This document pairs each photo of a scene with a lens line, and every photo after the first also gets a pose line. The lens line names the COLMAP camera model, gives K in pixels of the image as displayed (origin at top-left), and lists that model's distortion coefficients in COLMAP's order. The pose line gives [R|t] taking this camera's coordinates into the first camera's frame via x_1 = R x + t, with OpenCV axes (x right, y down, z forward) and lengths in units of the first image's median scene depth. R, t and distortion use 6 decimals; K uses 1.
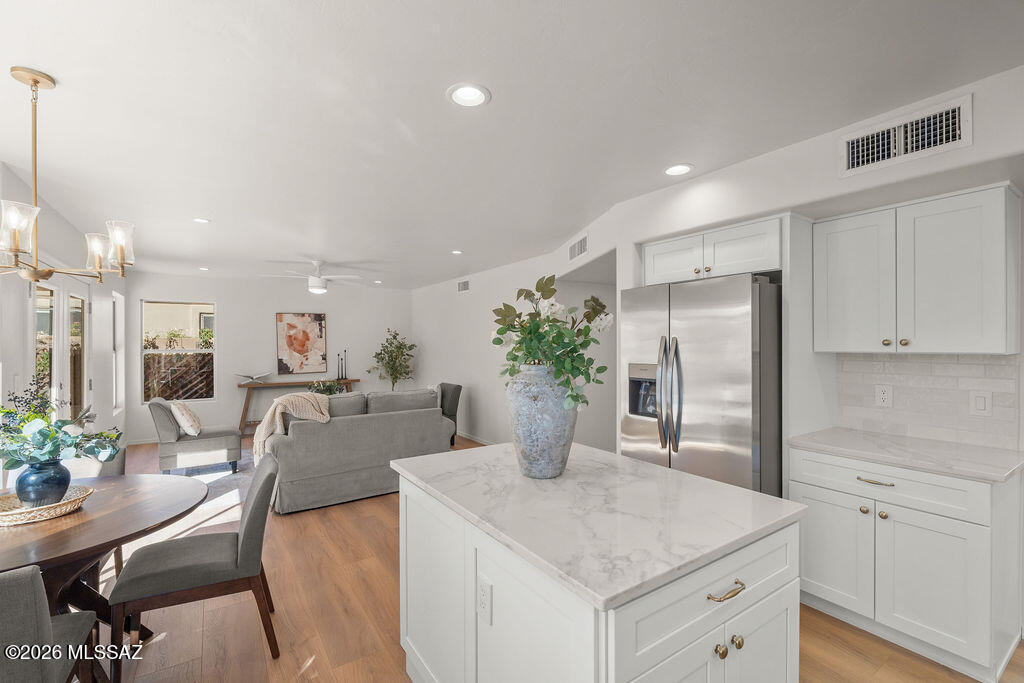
lens RADIAL K [[447.2, 0, 514.5], [0, 447.2, 343.2], [0, 0, 1]] dist [-0.008996, 0.000631]
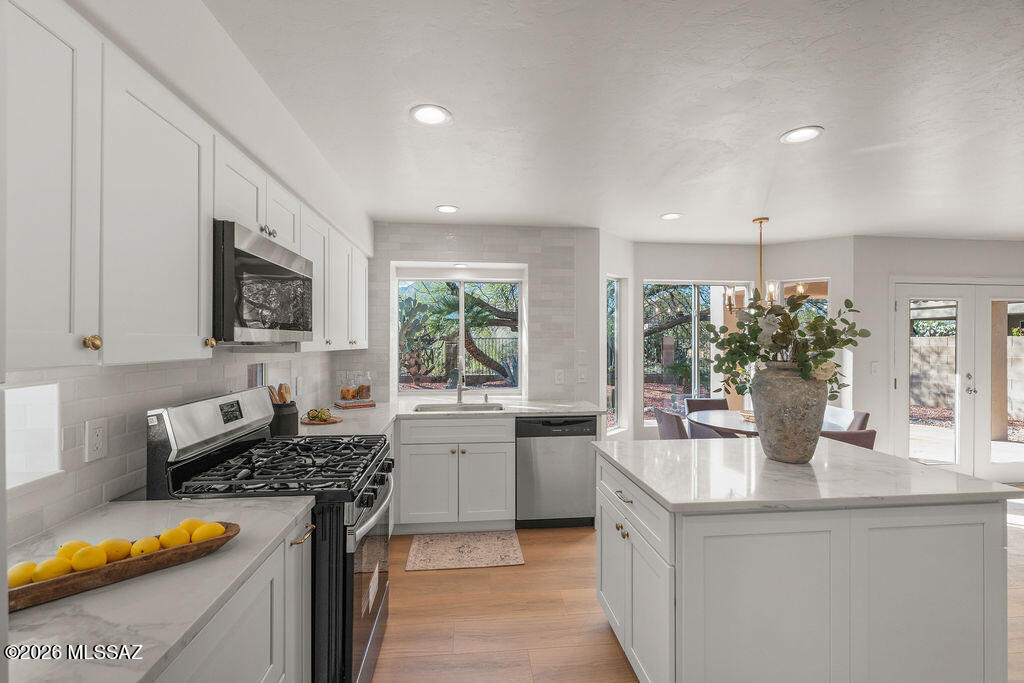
lens RADIAL K [[447.2, 0, 510.2], [0, 447.2, 343.0], [0, 0, 1]] dist [-0.008996, 0.000631]
pose [[-0.484768, 0.001133, -0.874642, 0.329336], [-0.001703, 0.999996, 0.002239, 0.000434], [0.874641, 0.002575, -0.484764, 0.225878]]
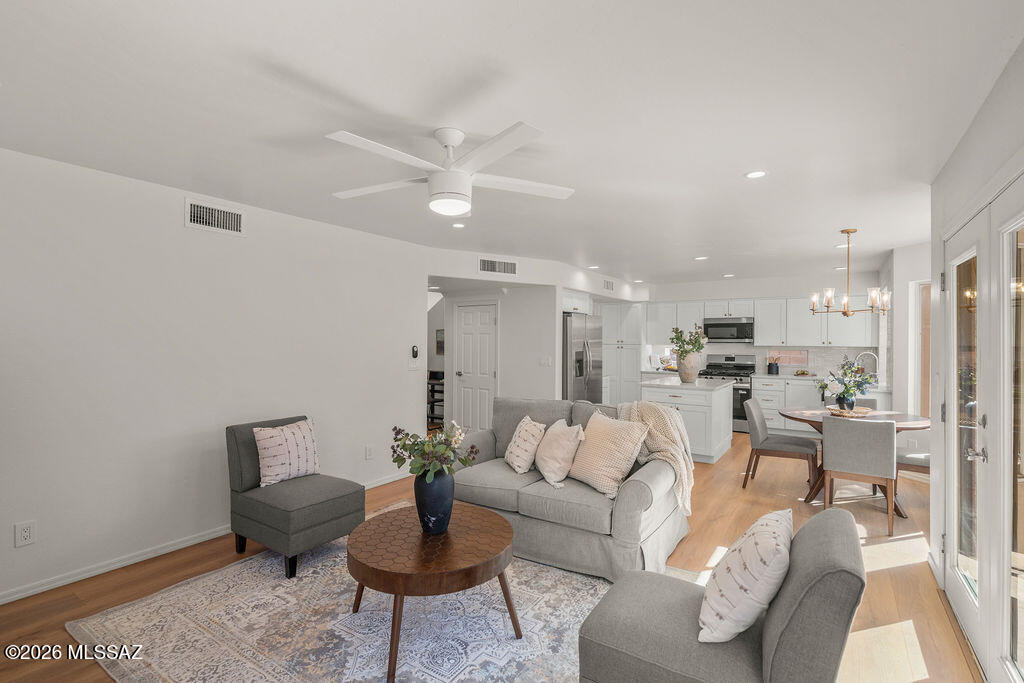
lens RADIAL K [[447.2, 0, 519.4], [0, 447.2, 342.0], [0, 0, 1]] dist [-0.008996, 0.000631]
pose [[-0.353909, -0.006083, 0.935260, -0.611684], [-0.008135, 0.999961, 0.003425, -0.000421], [-0.935244, -0.006397, -0.353945, 0.791422]]
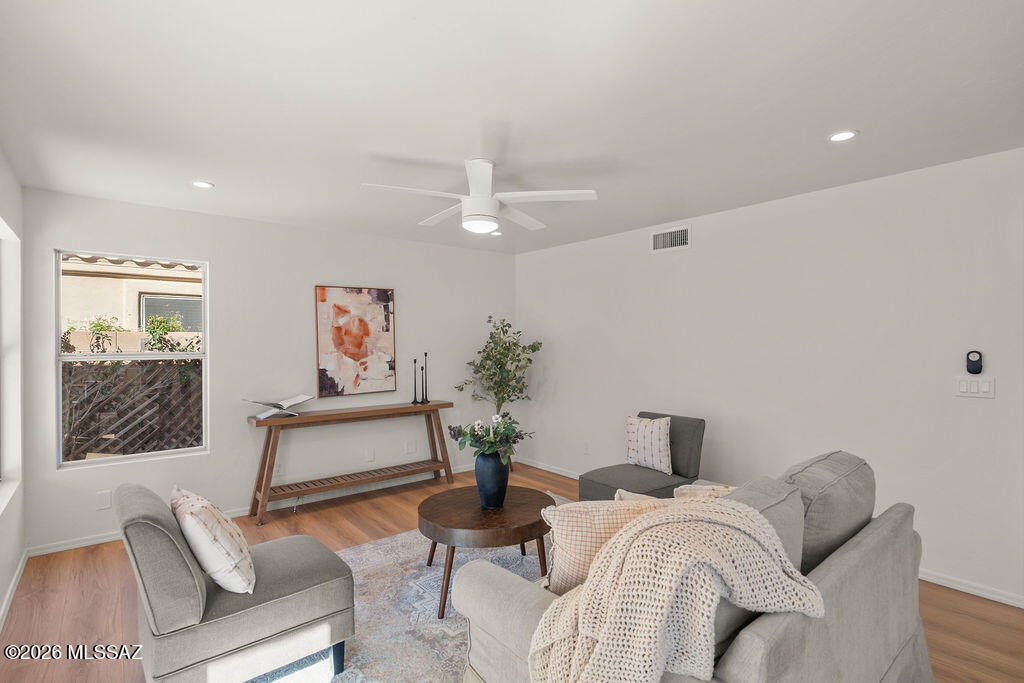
lens RADIAL K [[504.3, 0, 519.5], [0, 504.3, 340.0], [0, 0, 1]] dist [-0.001885, -0.000525]
pose [[0.996480, -0.000474, 0.083832, -0.328396], [0.000731, 0.999995, -0.003031, 0.001275], [-0.083831, 0.003082, 0.996475, 0.352456]]
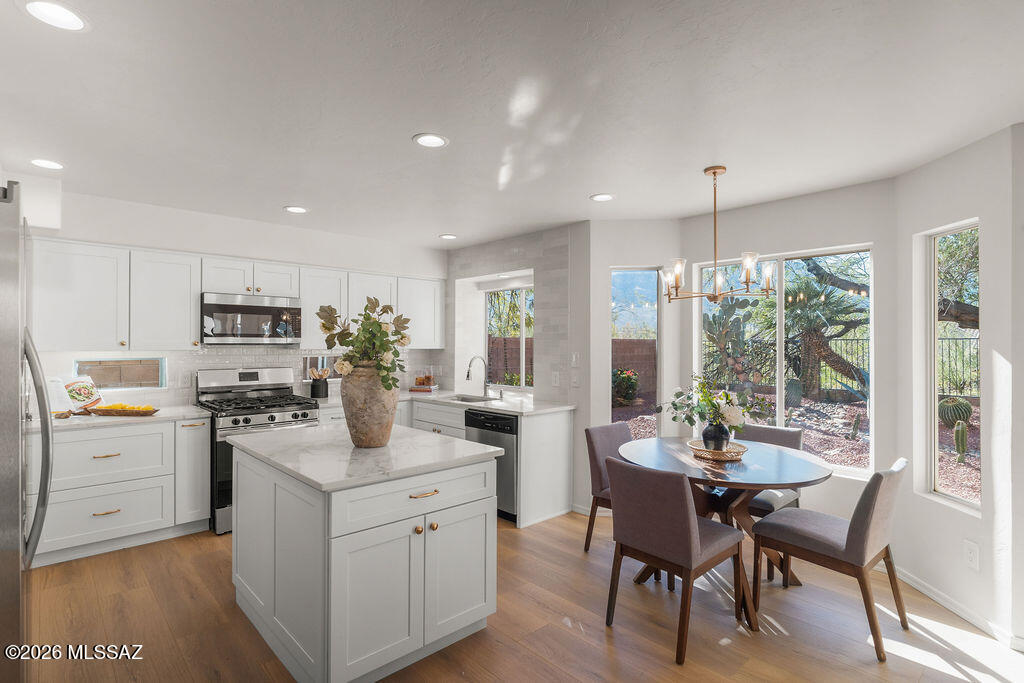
lens RADIAL K [[504.3, 0, 518.4], [0, 504.3, 341.7], [0, 0, 1]] dist [-0.001885, -0.000525]
pose [[-0.986875, 0.000499, -0.161487, -0.032806], [0.001293, 0.999988, -0.004810, 0.000897], [0.161482, -0.004956, -0.986863, 0.606022]]
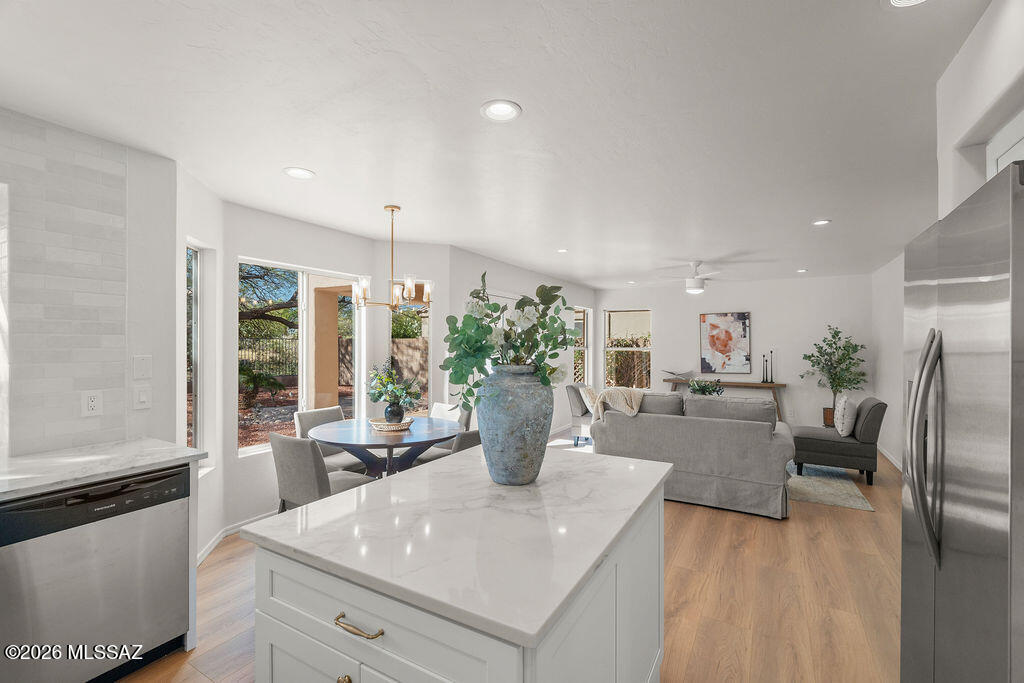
lens RADIAL K [[447.2, 0, 513.6], [0, 447.2, 341.9], [0, 0, 1]] dist [-0.008996, 0.000631]
pose [[0.433913, -0.000238, -0.900955, 0.220348], [-0.003014, 0.999994, -0.001716, 0.000668], [0.900950, 0.003460, 0.433910, 0.142267]]
